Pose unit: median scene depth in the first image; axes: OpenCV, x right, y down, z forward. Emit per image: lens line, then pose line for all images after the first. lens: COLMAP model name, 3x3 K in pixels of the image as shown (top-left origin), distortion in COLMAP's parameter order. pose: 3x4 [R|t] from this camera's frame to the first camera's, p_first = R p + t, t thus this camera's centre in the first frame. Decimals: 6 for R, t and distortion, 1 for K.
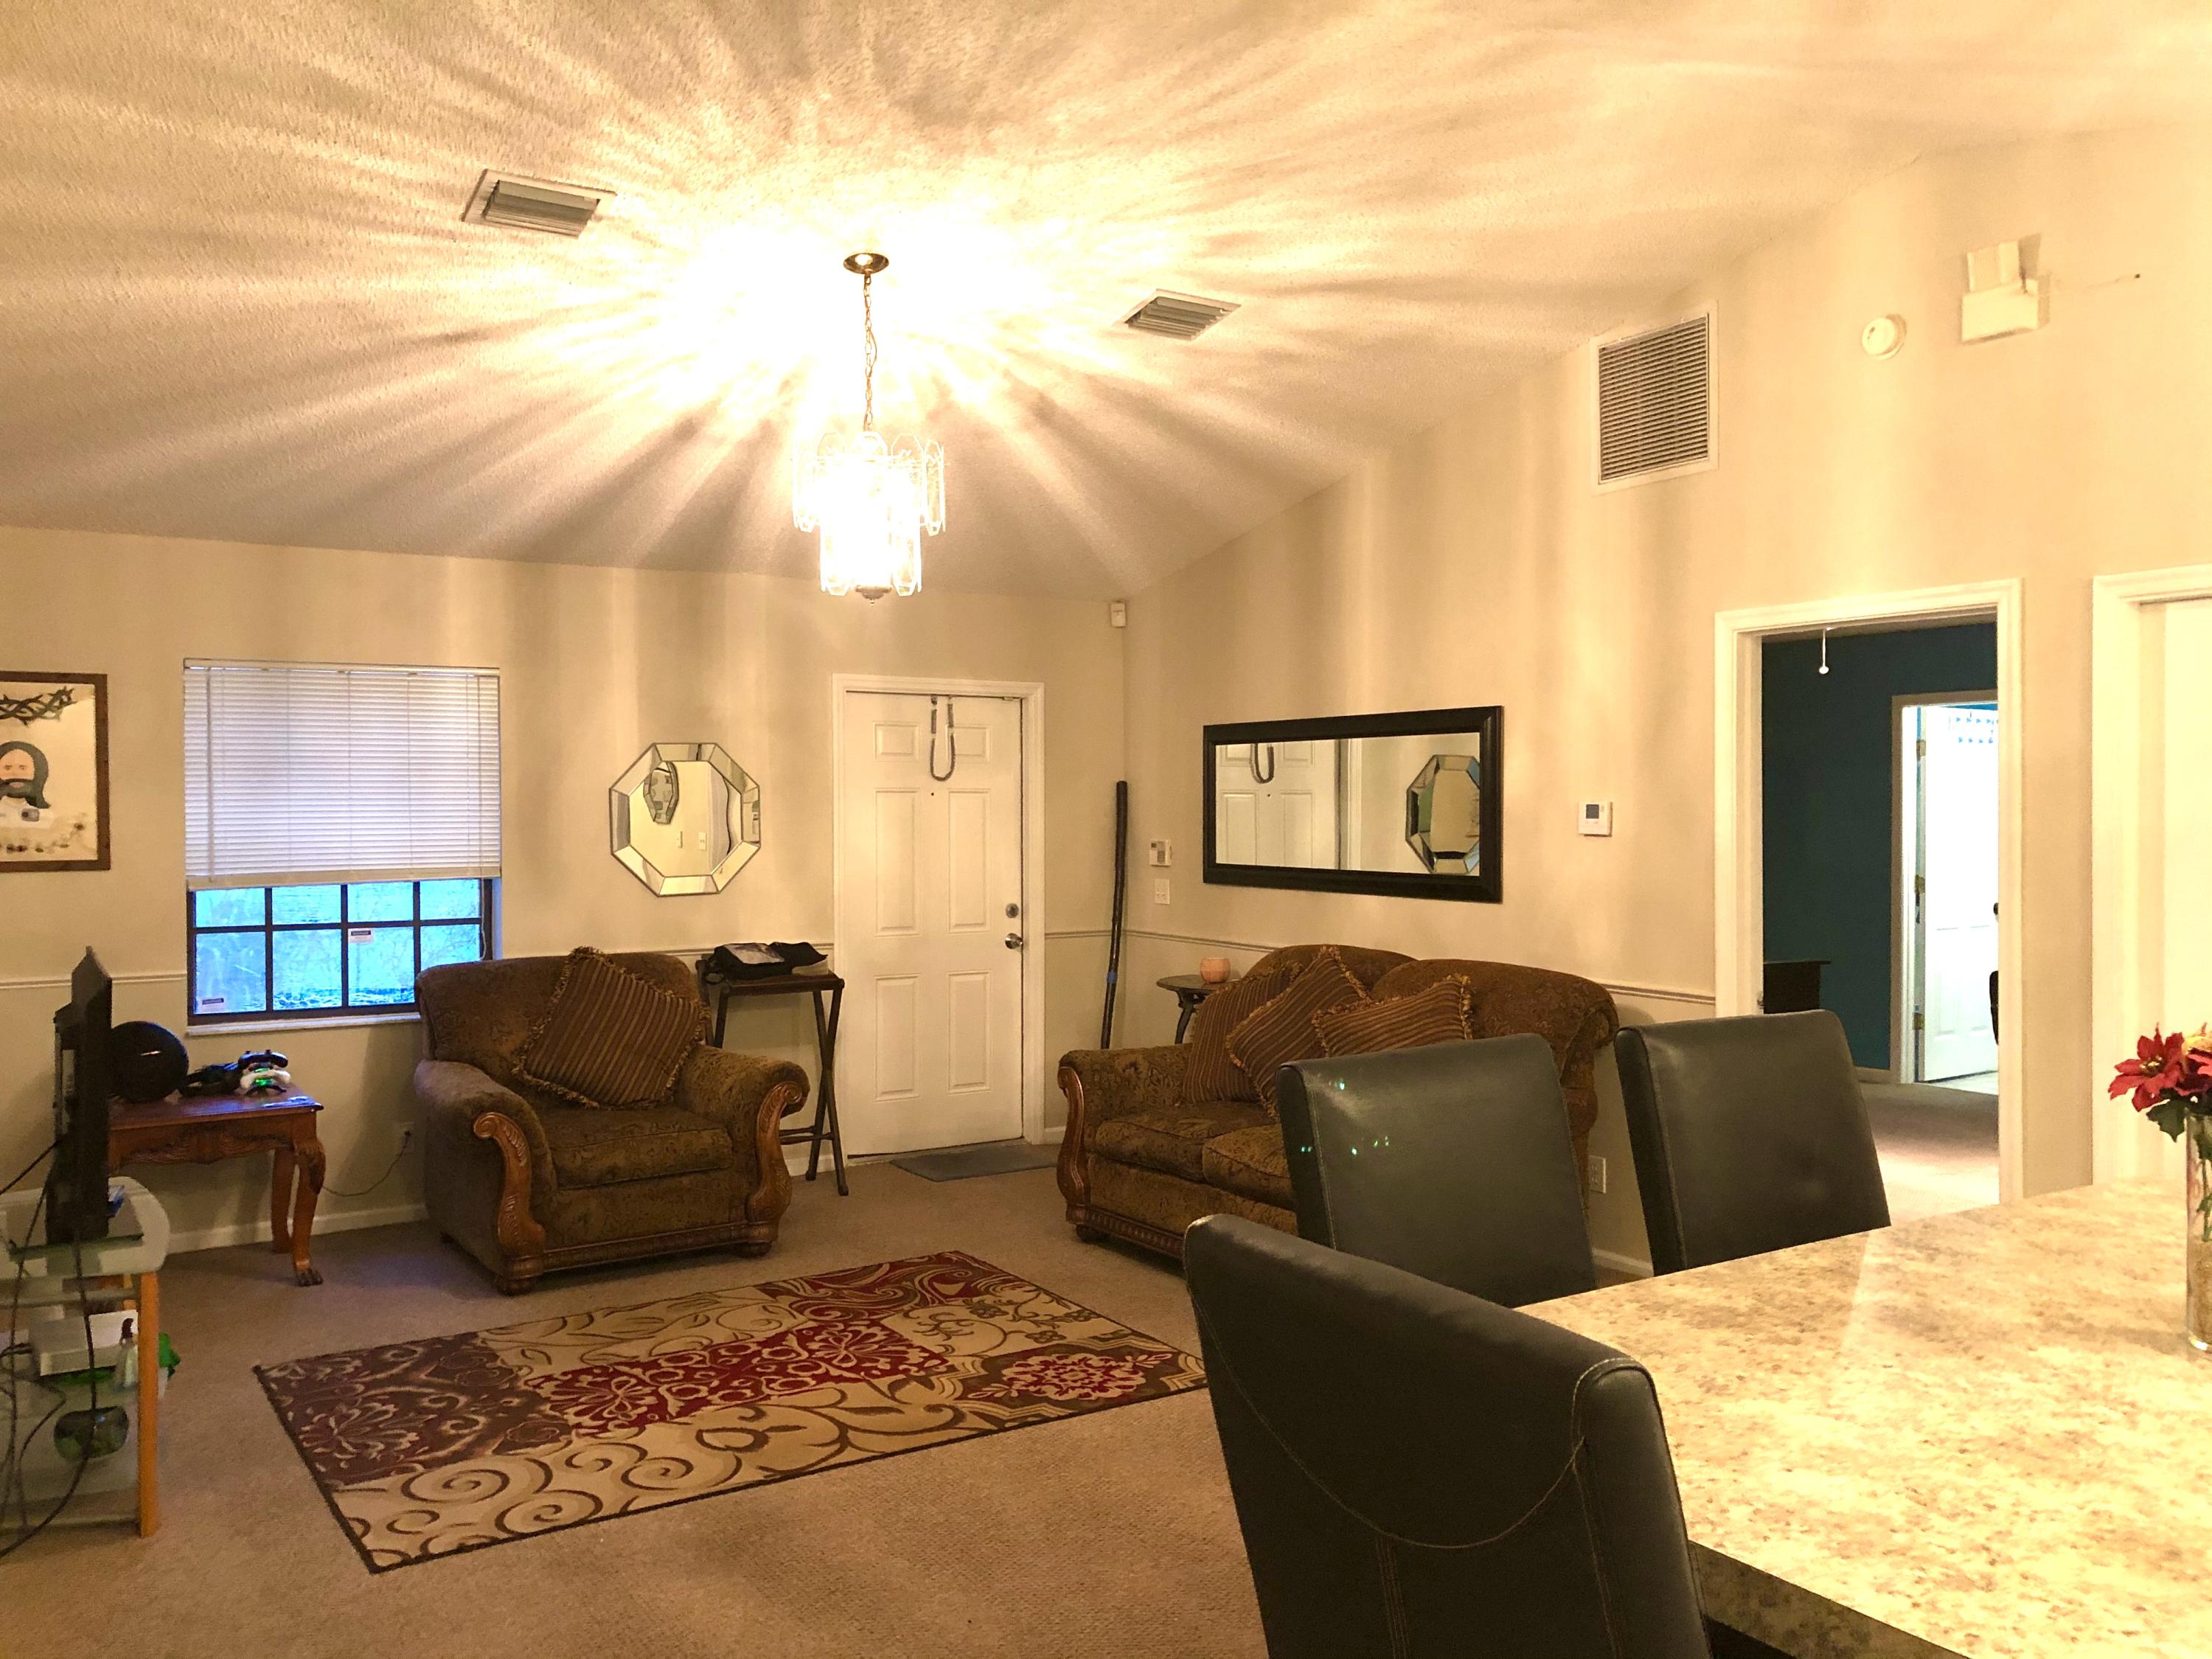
lens RADIAL K [[1809.8, 0, 1111.3], [0, 1809.8, 826.7], [0, 0, 1]] dist [0.062614, -0.073001]
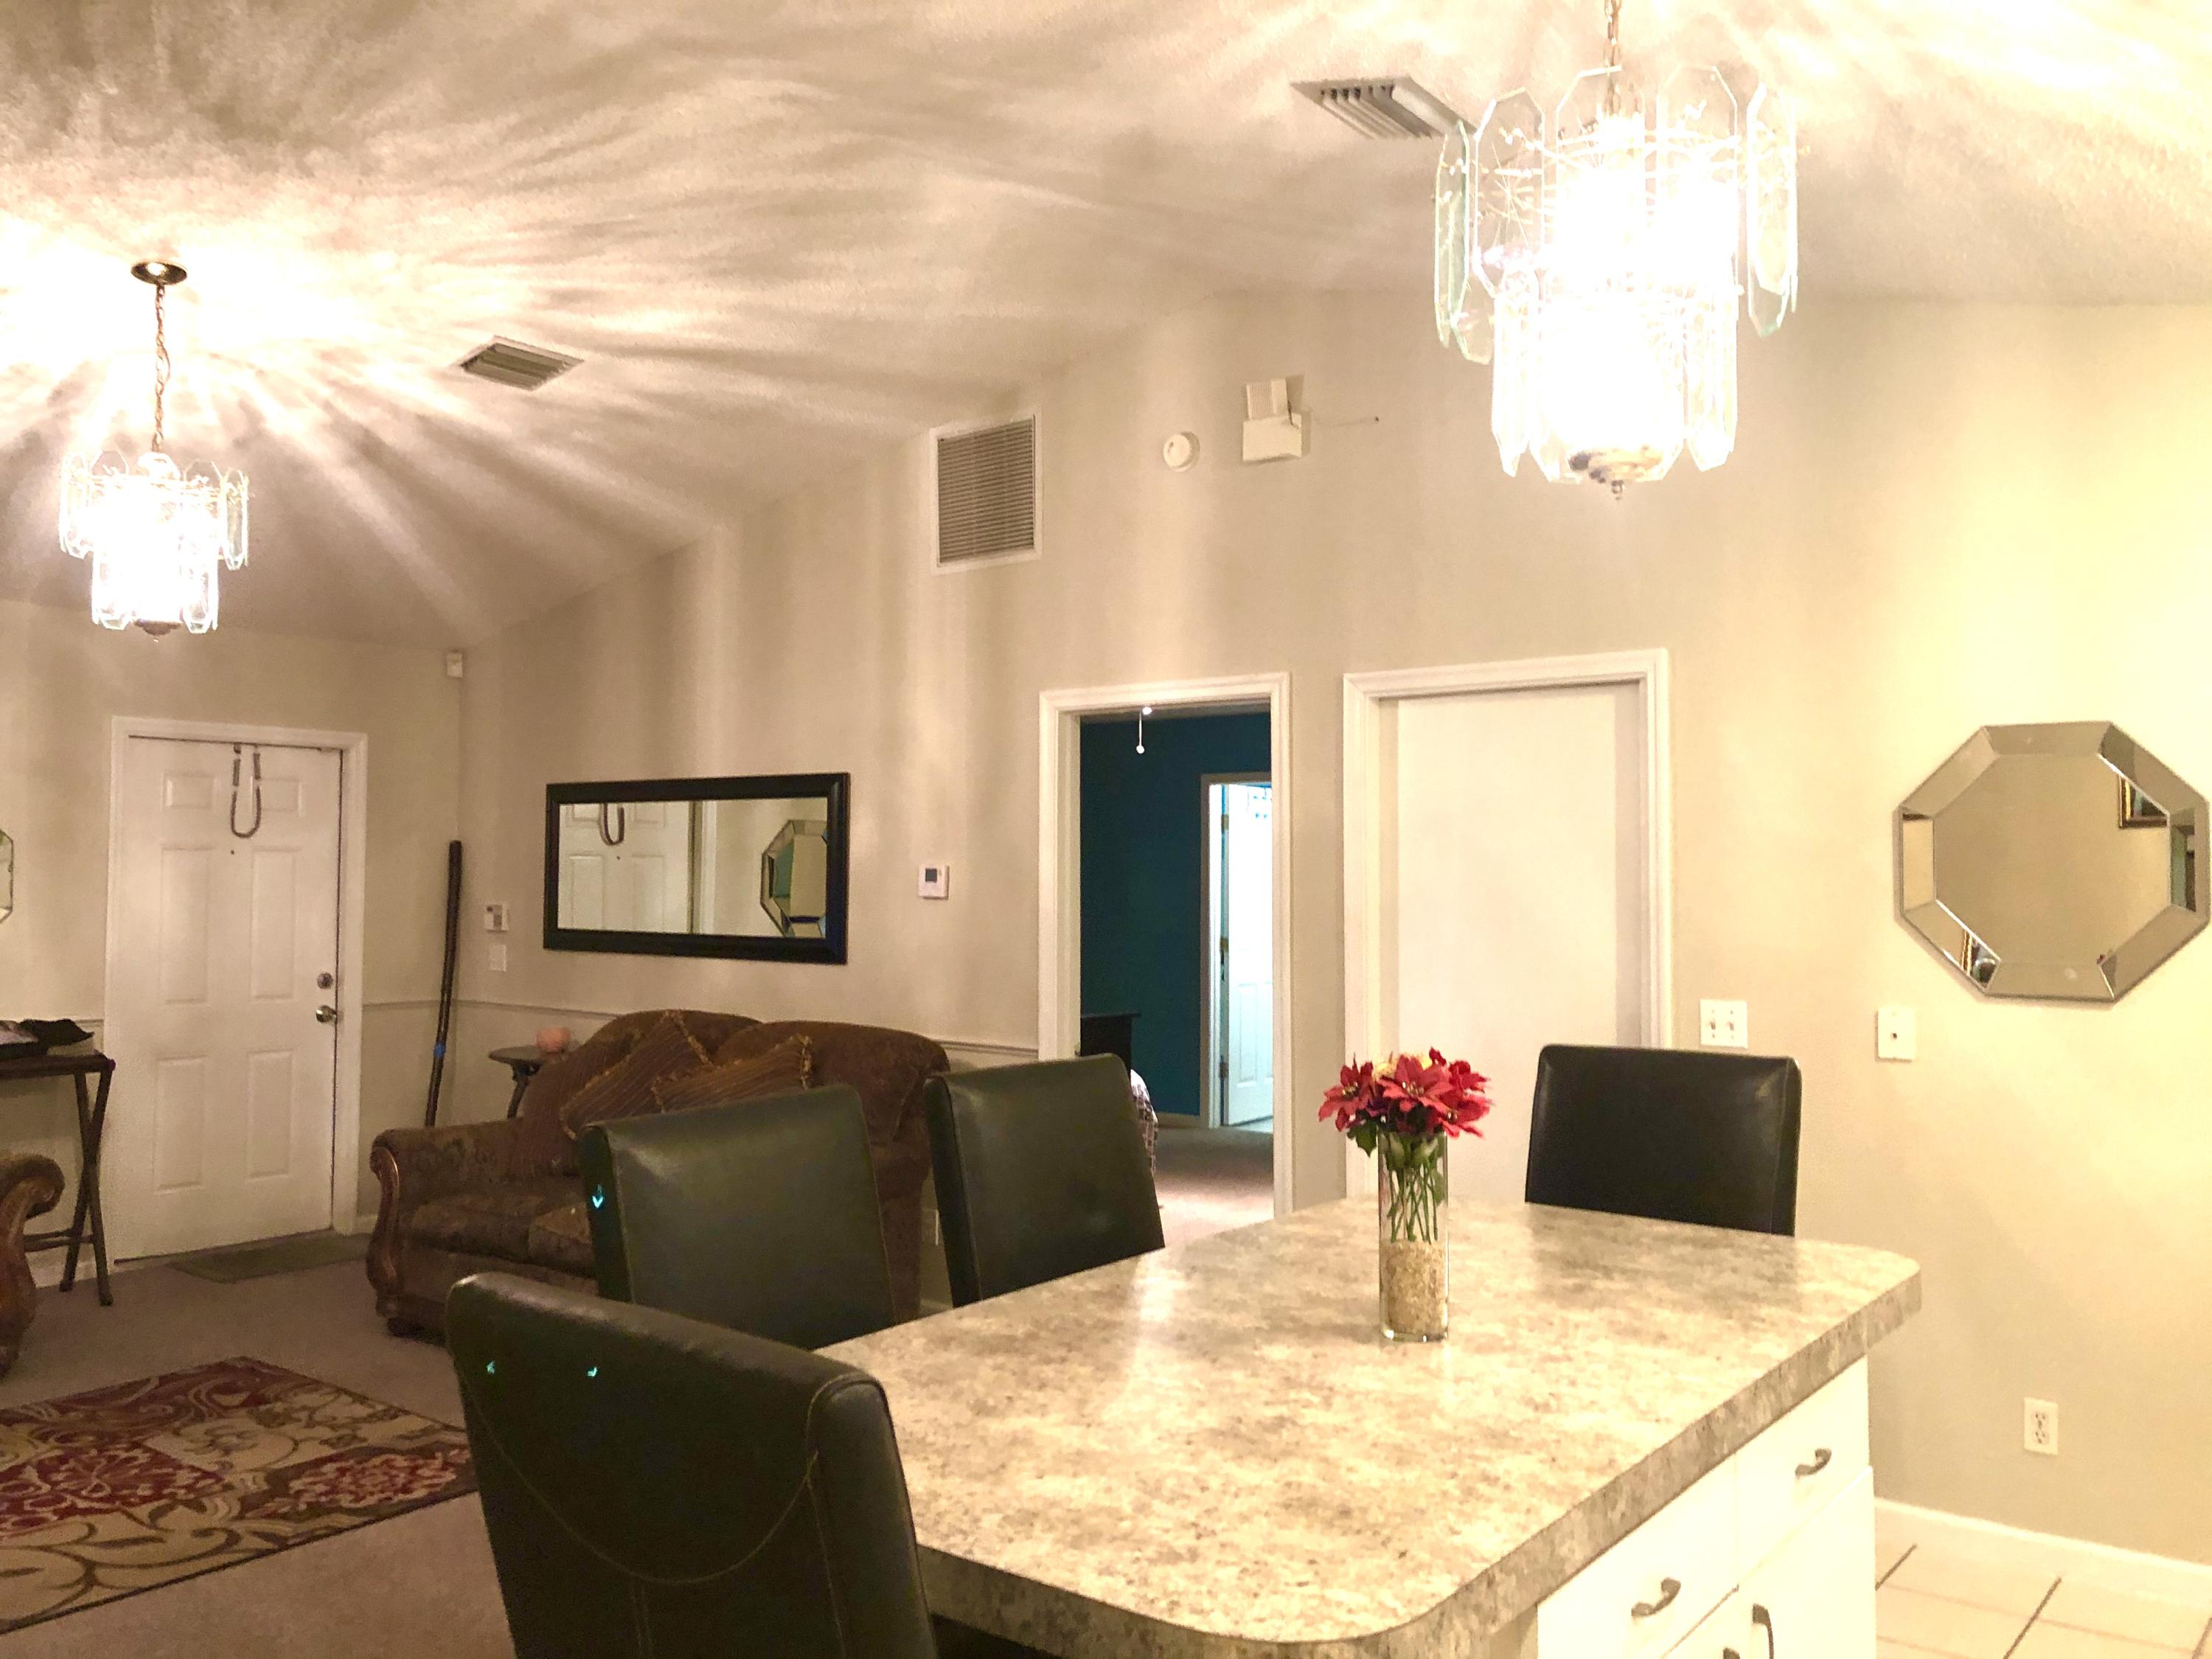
lens RADIAL K [[1809.3, 0, 1098.1], [0, 1809.3, 809.0], [0, 0, 1]] dist [0.053643, -0.056965]
pose [[0.943521, 0.019445, 0.330742, 0.012491], [-0.004141, 0.998890, -0.046913, 0.002007], [-0.331287, 0.042893, 0.942554, -0.015886]]
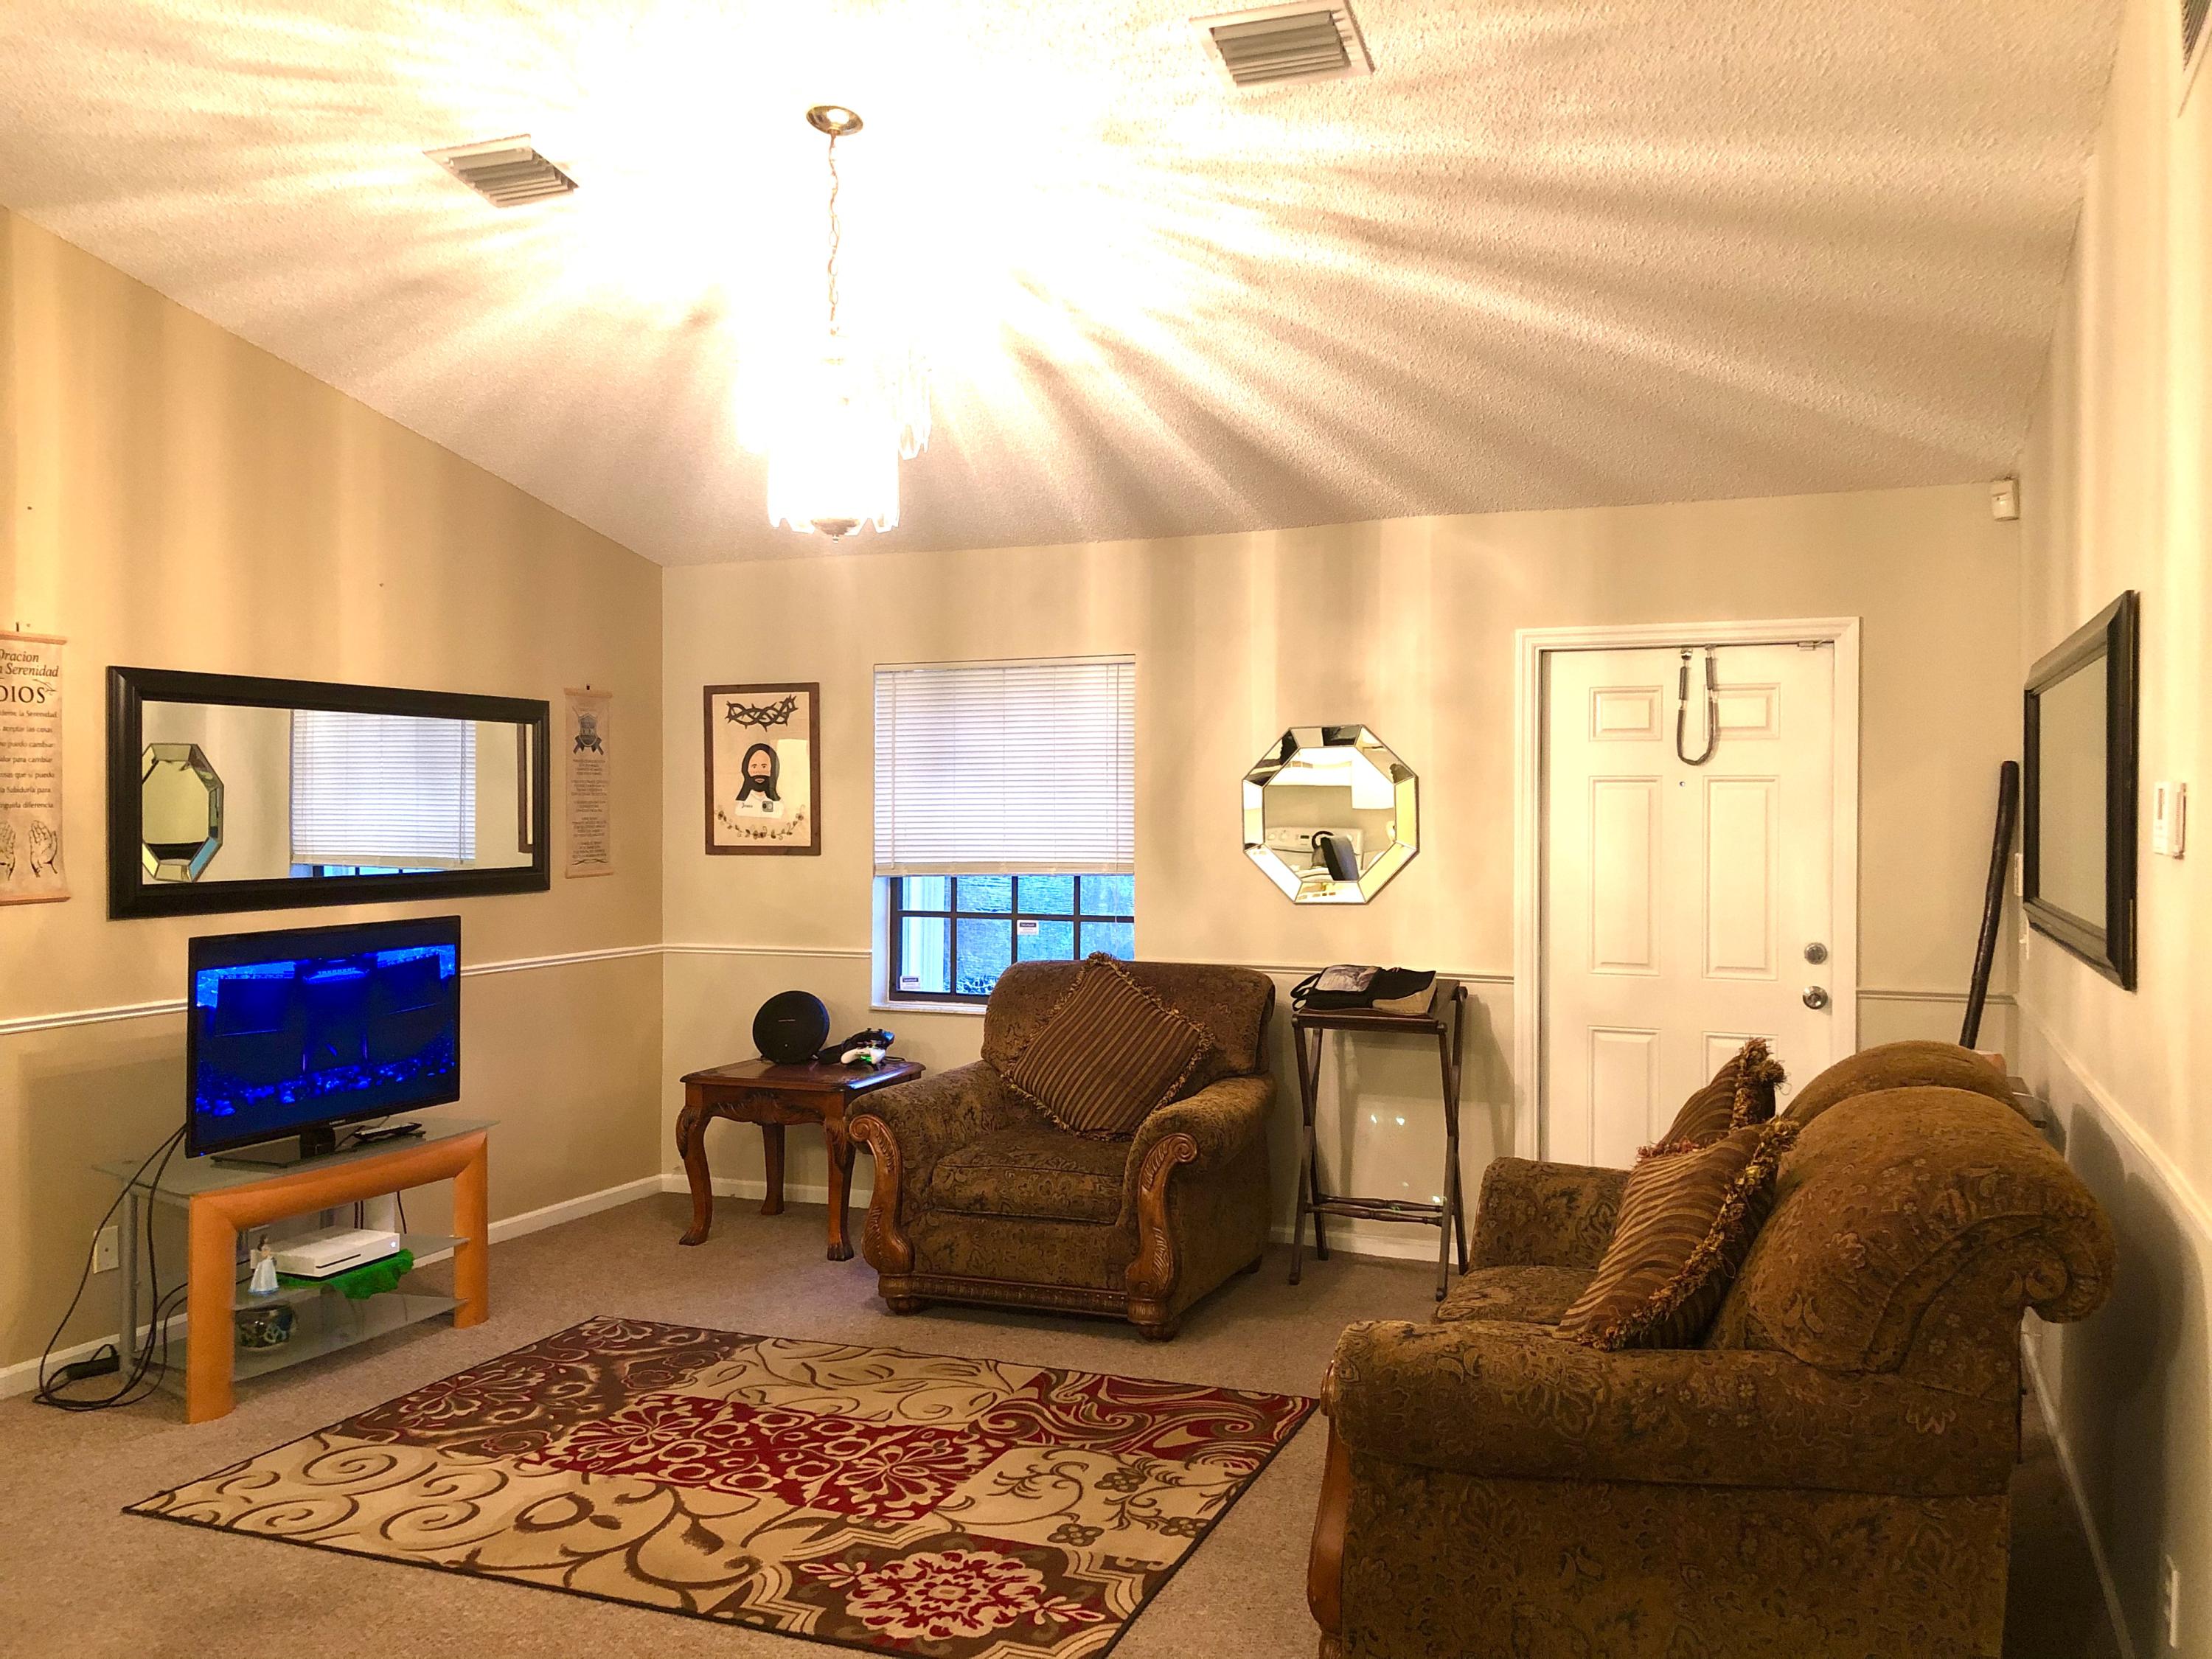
lens RADIAL K [[1824.7, 0, 1117.2], [0, 1824.7, 815.0], [0, 0, 1]] dist [0.012813, 0.007718]
pose [[0.582379, 0.005946, -0.812896, 0.582050], [-0.013164, 0.999911, -0.002117, -0.001578], [0.812811, 0.011933, 0.582406, 0.616408]]
